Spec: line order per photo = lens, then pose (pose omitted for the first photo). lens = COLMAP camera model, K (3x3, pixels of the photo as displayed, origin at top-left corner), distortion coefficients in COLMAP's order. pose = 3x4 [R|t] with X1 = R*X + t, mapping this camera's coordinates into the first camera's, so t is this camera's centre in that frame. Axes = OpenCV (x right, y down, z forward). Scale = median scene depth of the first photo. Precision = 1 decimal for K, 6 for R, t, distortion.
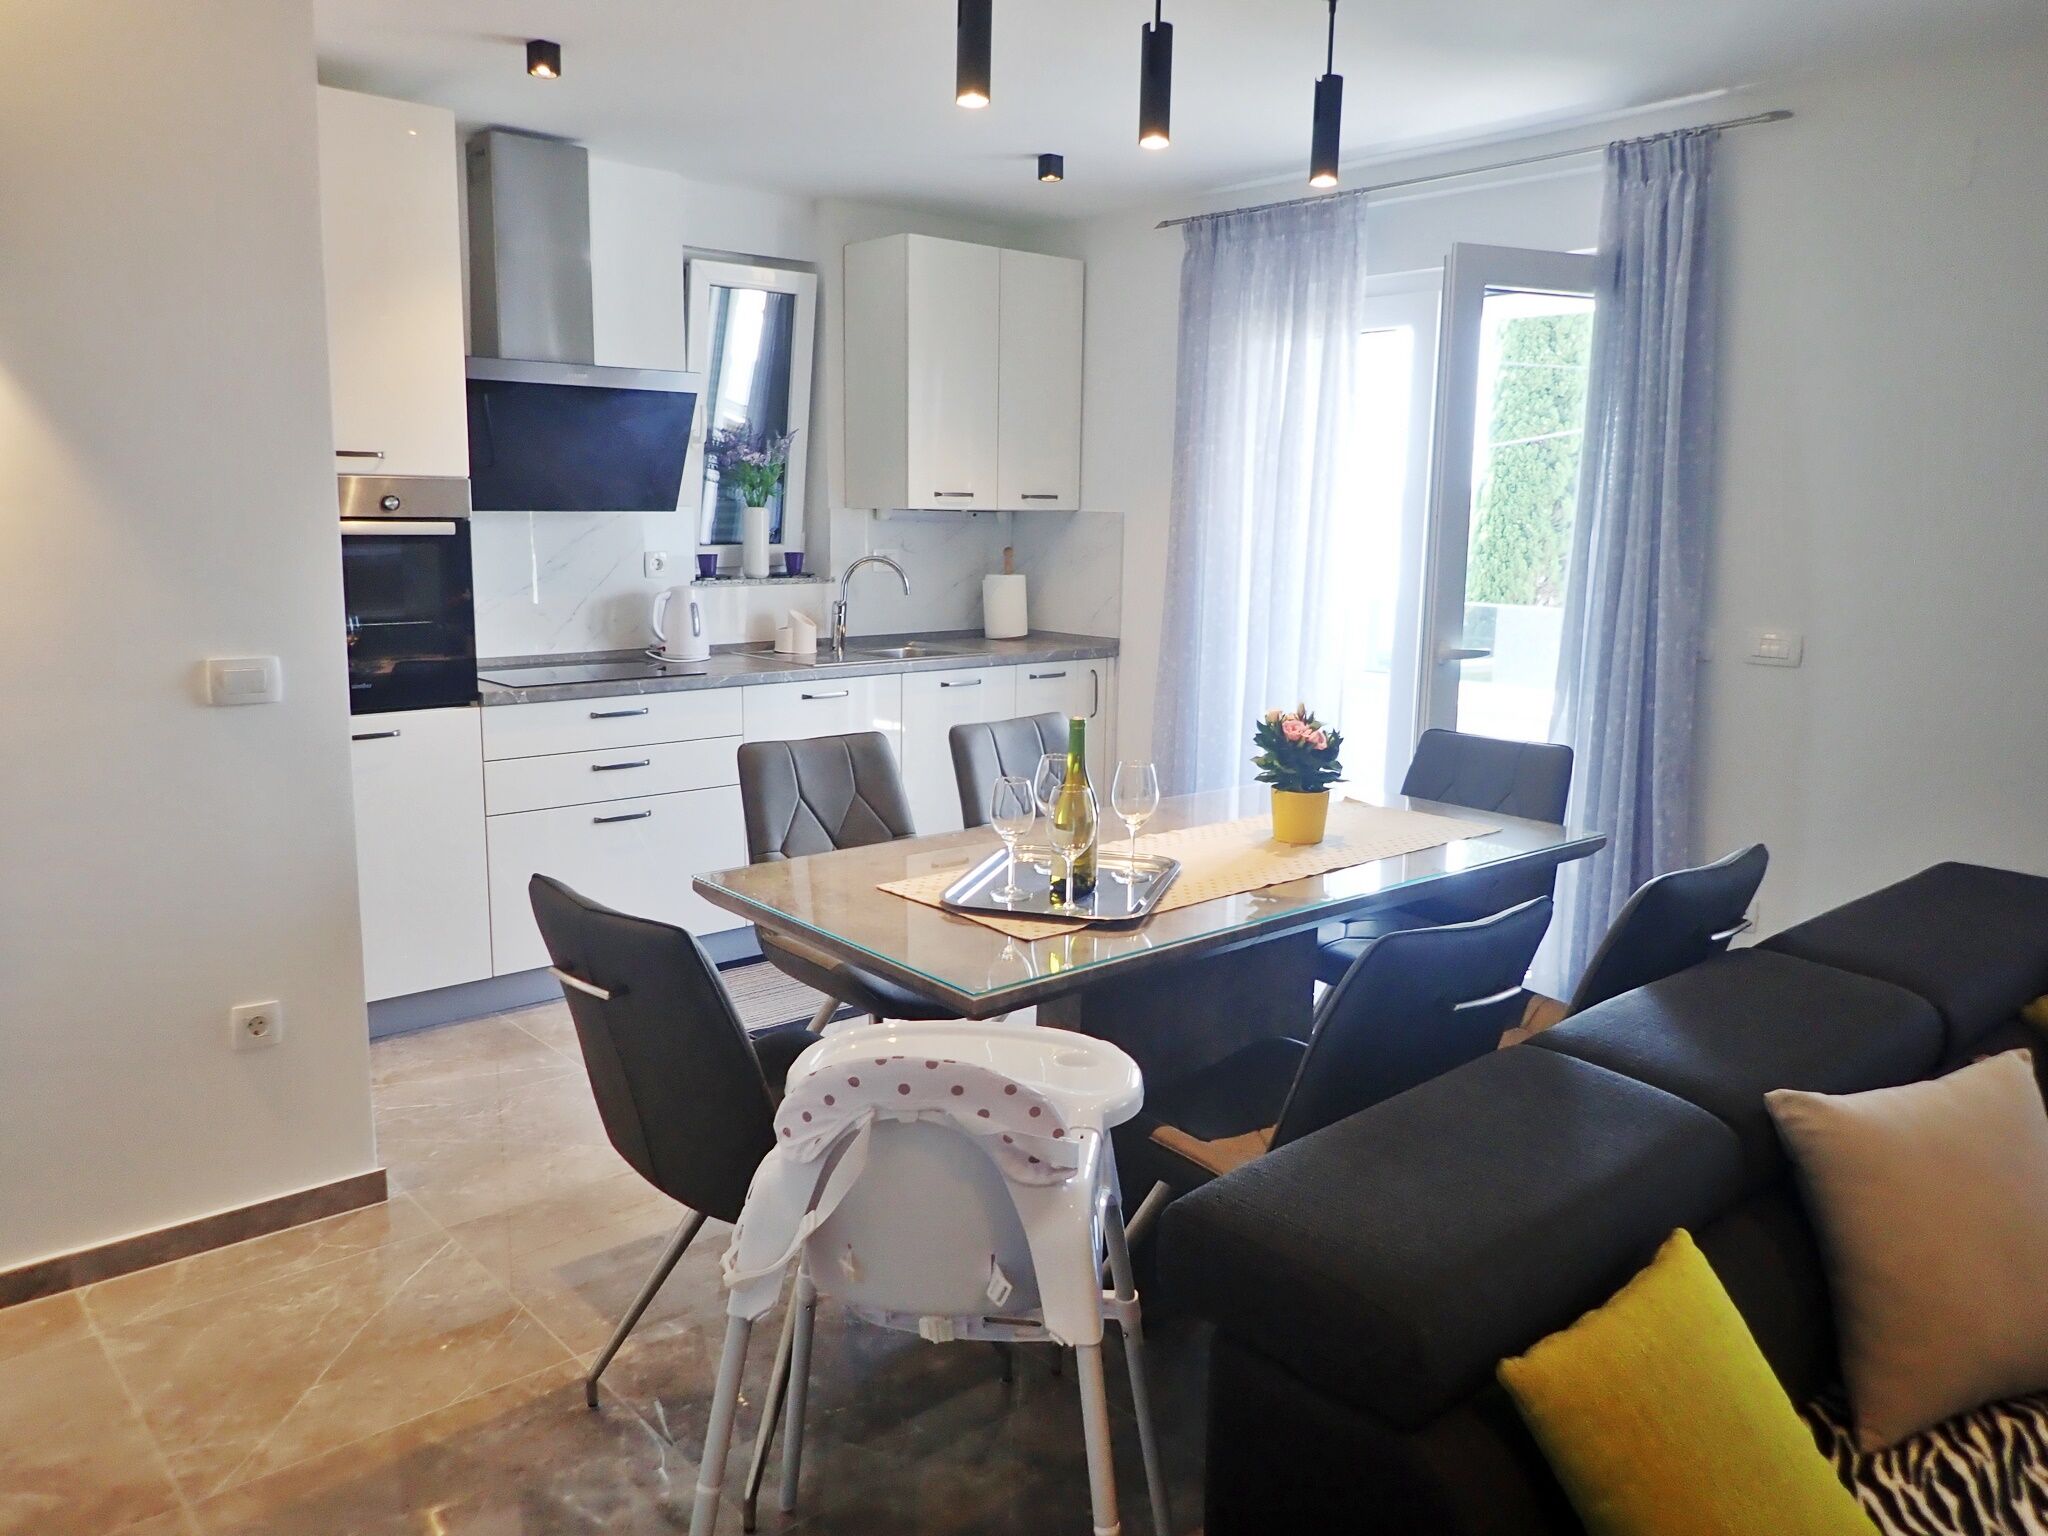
lens RADIAL K [[1494.8, 0, 1024.0], [0, 1494.8, 768.0], [0, 0, 1]] dist [-0.007335, -0.013120]
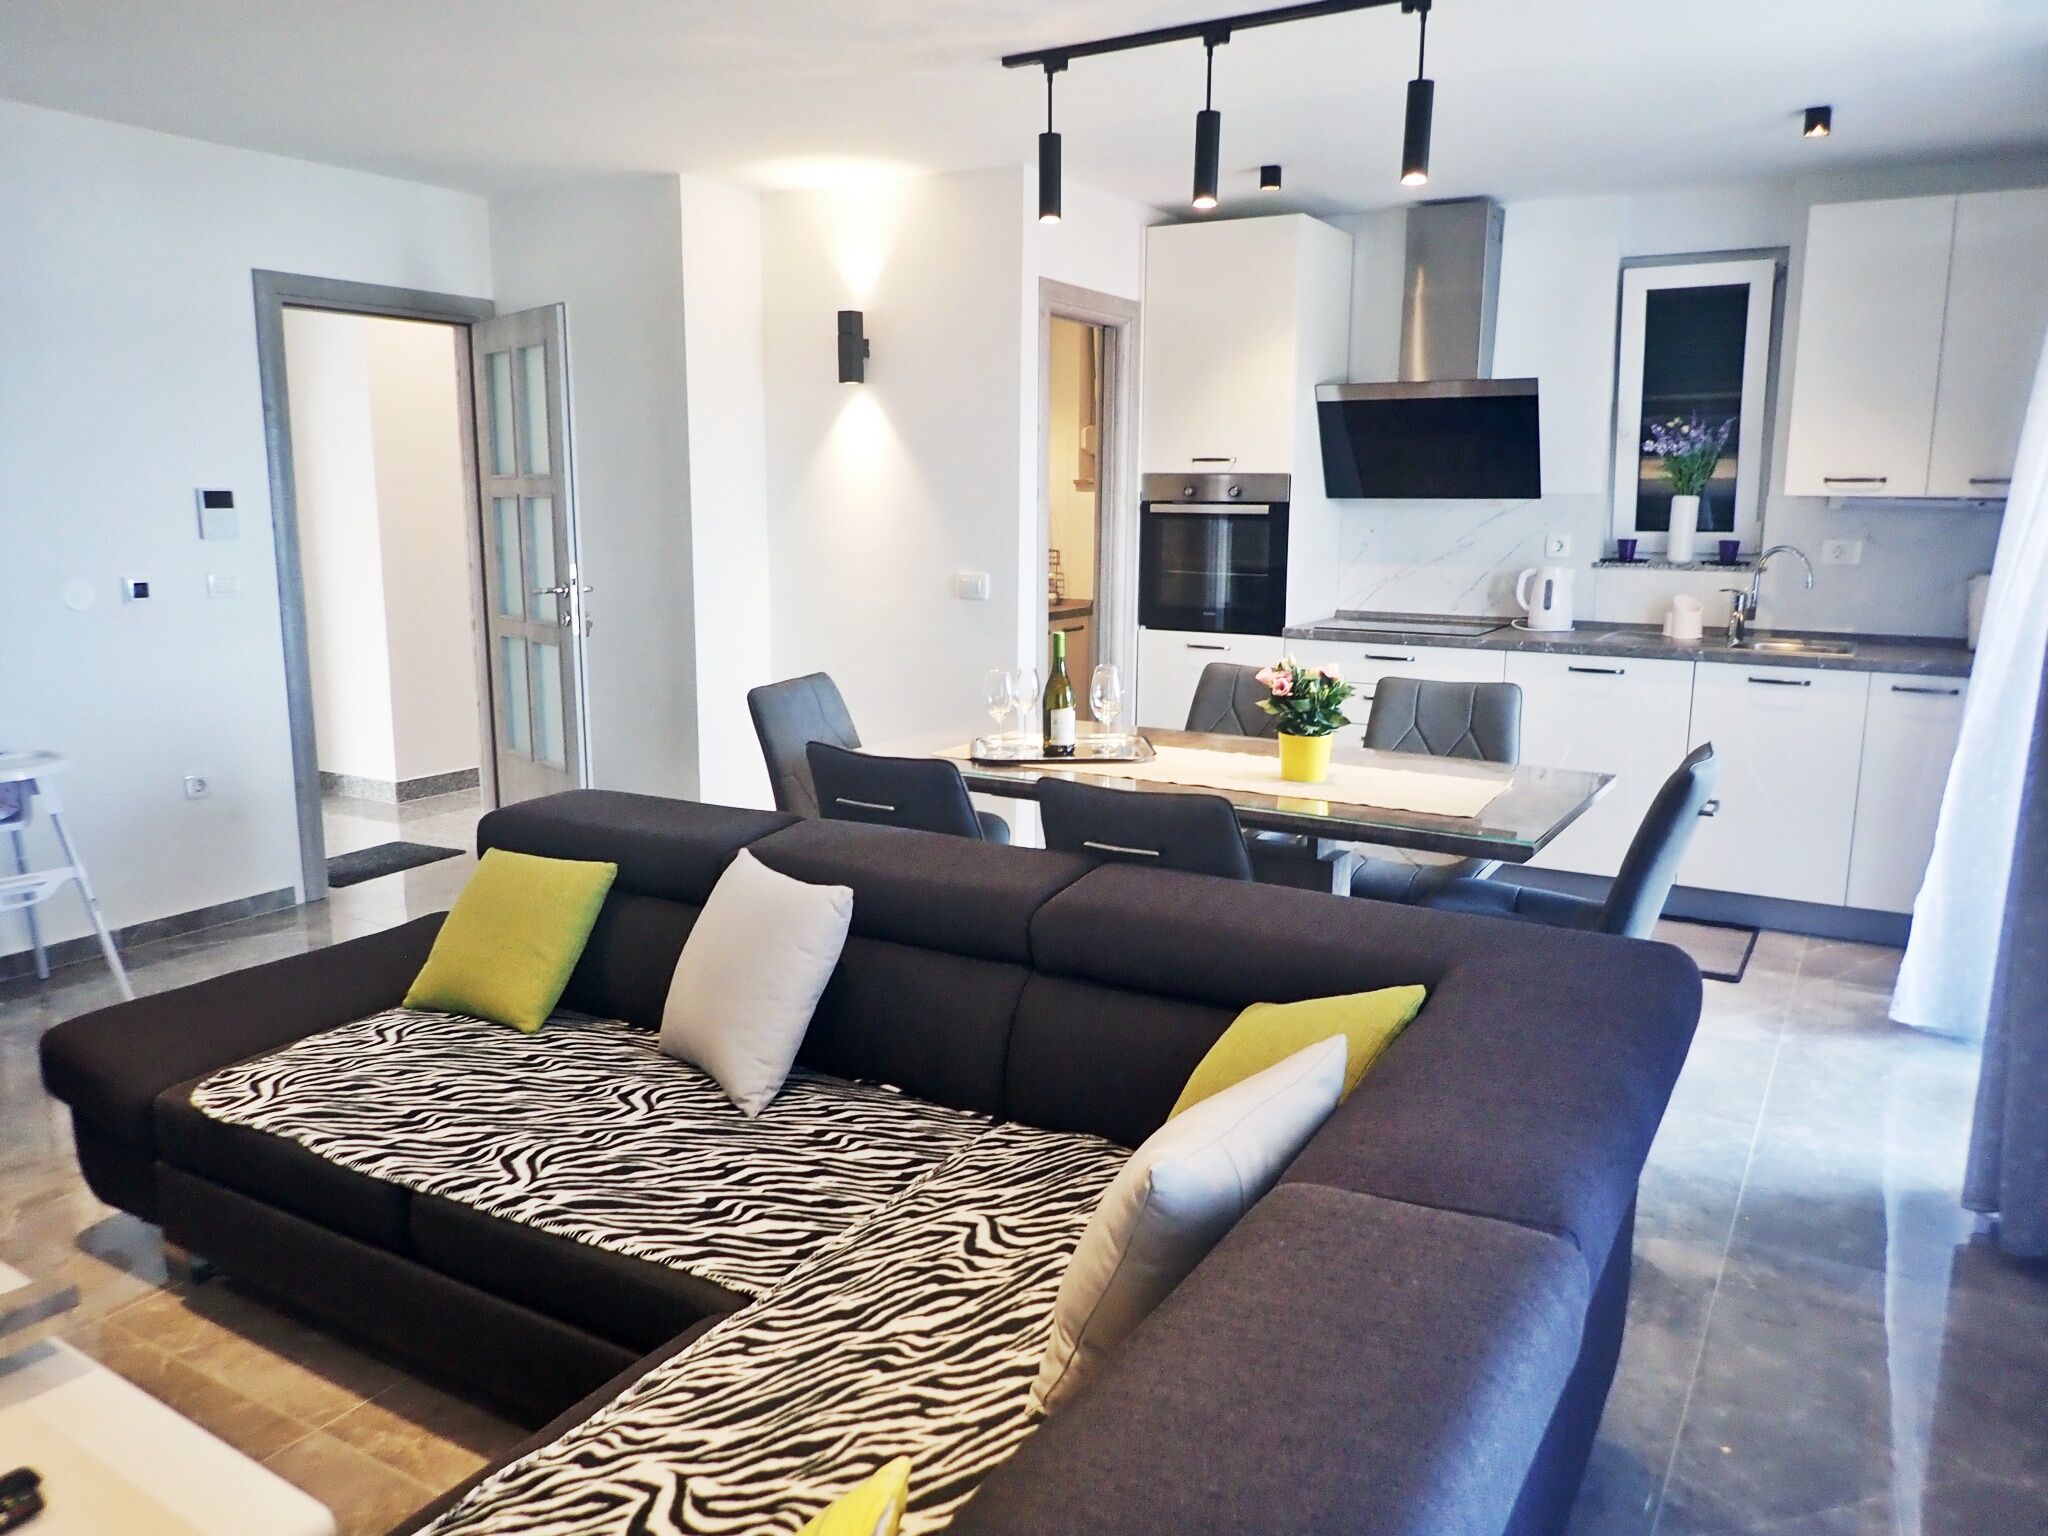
lens RADIAL K [[1494.8, 0, 1024.0], [0, 1494.8, 768.0], [0, 0, 1]] dist [-0.007335, -0.013120]
pose [[0.330764, 0.155792, -0.930765, 0.712346], [-0.164903, 0.980647, 0.105540, -0.025651], [0.929194, 0.118577, 0.350053, 0.258425]]
